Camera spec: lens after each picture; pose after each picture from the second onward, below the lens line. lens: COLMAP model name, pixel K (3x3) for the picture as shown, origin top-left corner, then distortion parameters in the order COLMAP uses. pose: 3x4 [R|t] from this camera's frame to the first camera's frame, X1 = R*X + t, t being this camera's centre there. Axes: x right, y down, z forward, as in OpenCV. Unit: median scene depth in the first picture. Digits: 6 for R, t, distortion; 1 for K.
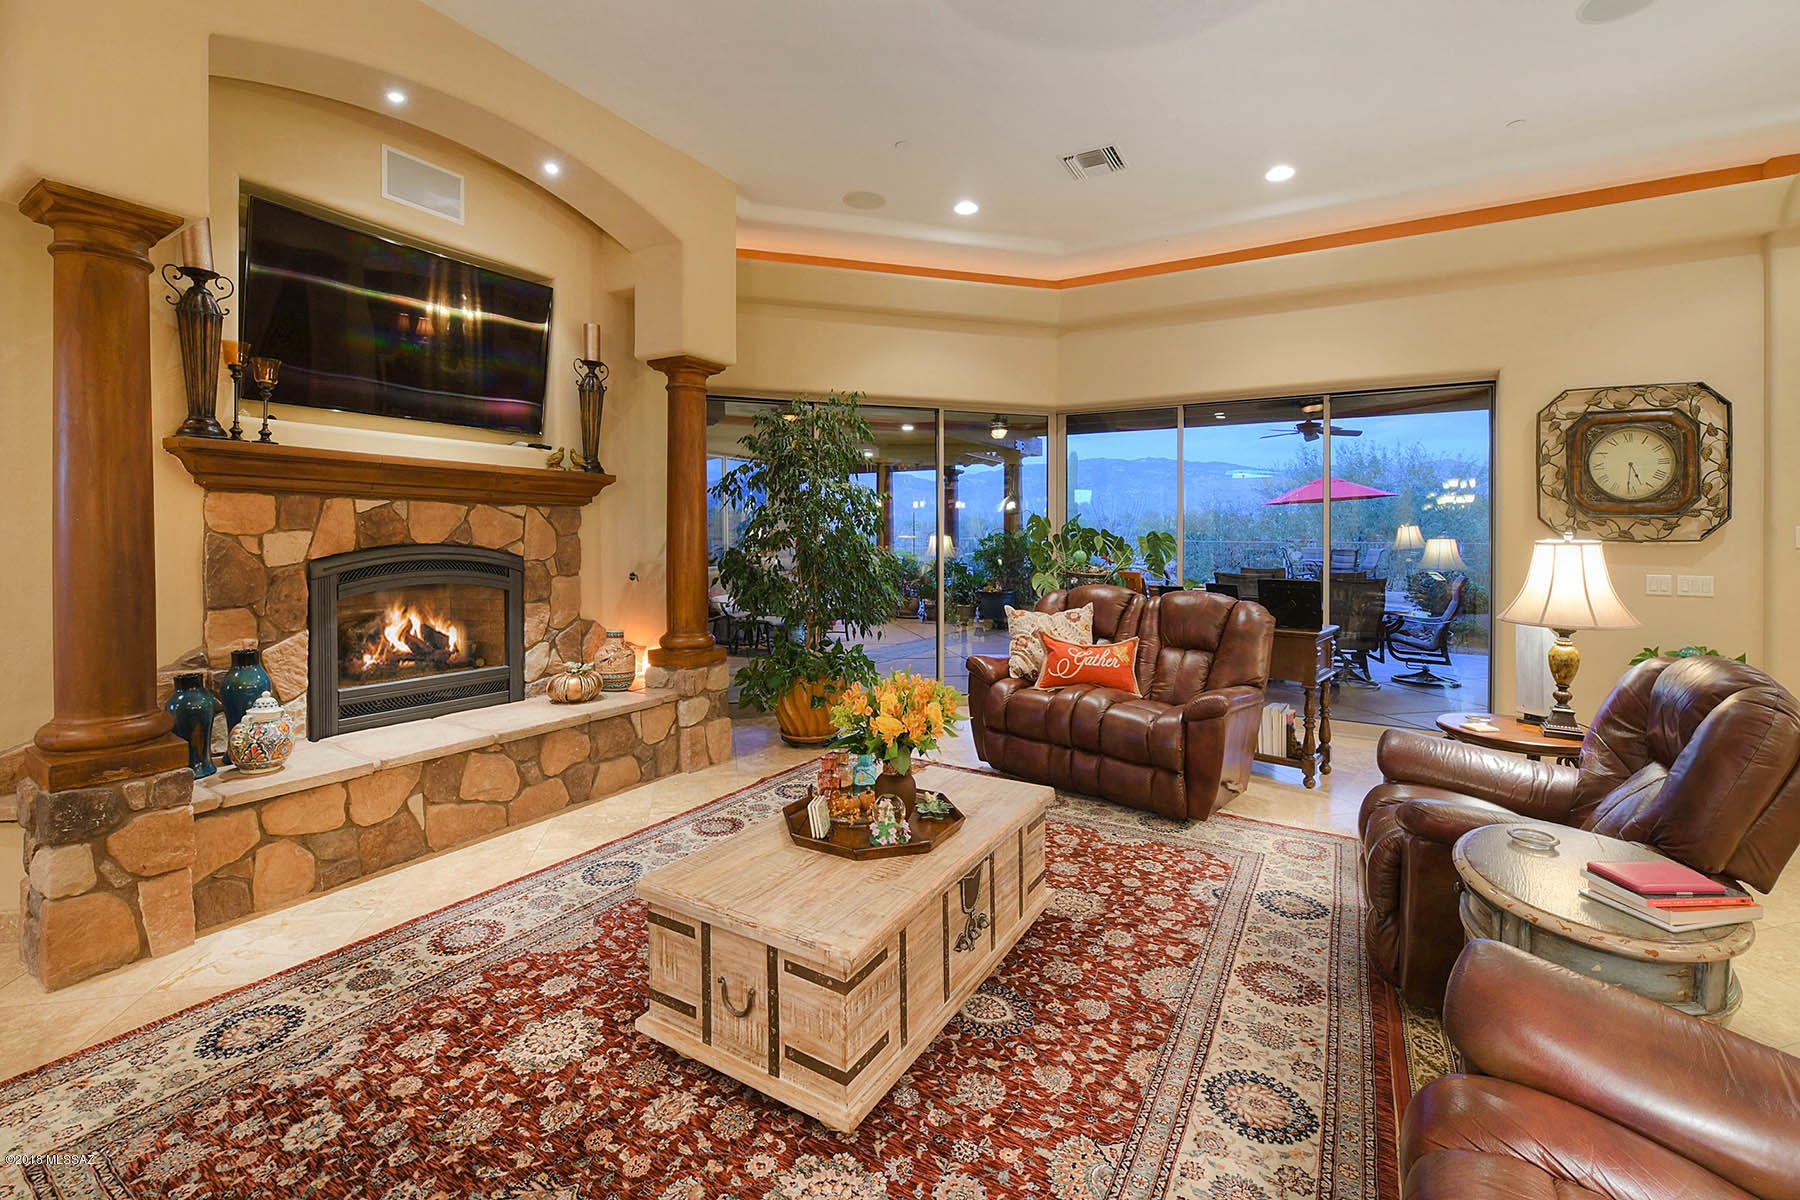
lens RADIAL K [[779.1, 0, 932.4], [0, 779.1, 562.4], [0, 0, 1]] dist [-0.015824, 0.000261]
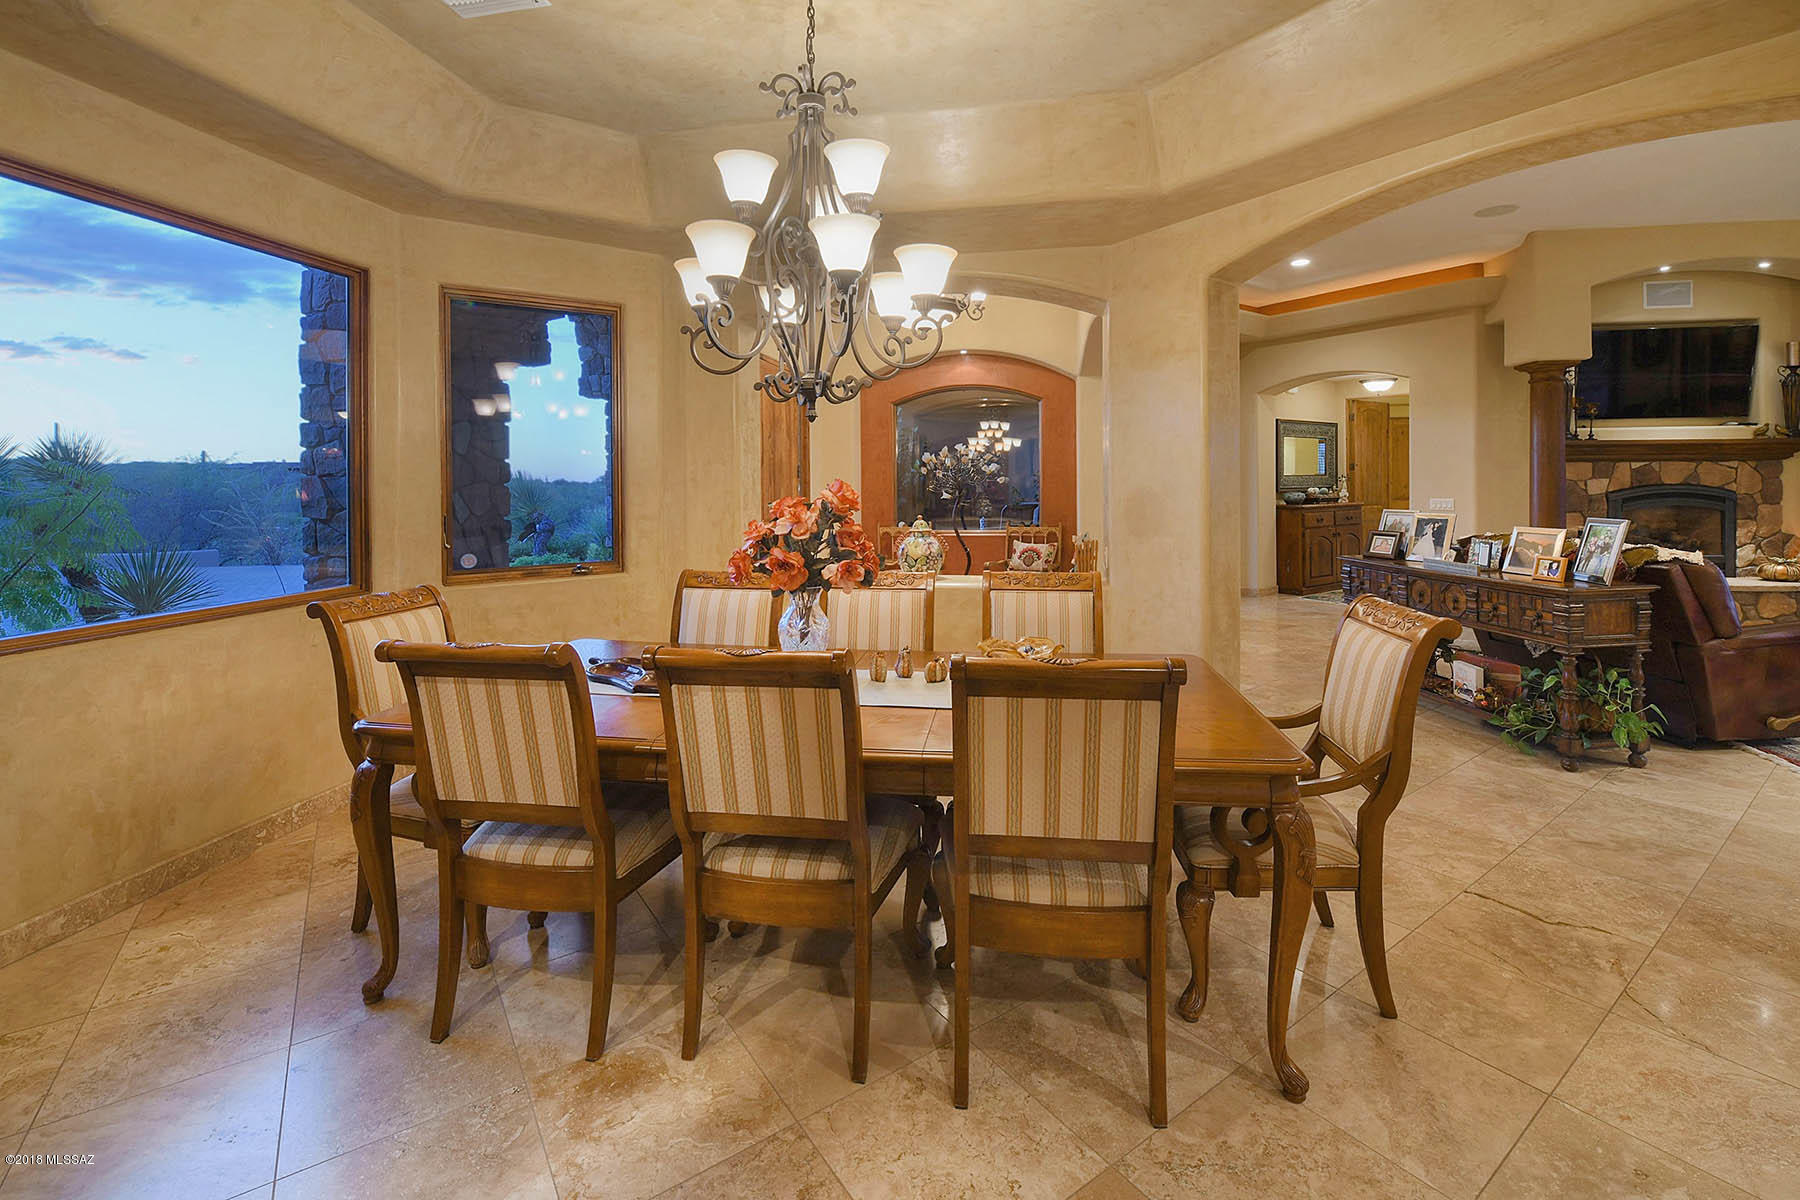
lens RADIAL K [[770.2, 0, 875.1], [0, 770.2, 486.3], [0, 0, 1]] dist [-0.001951, -0.000134]
pose [[0.329511, -0.004306, -0.944142, 0.425740], [-0.018112, 0.999777, -0.010881, 0.033047], [0.943978, 0.020685, 0.329359, -1.301536]]
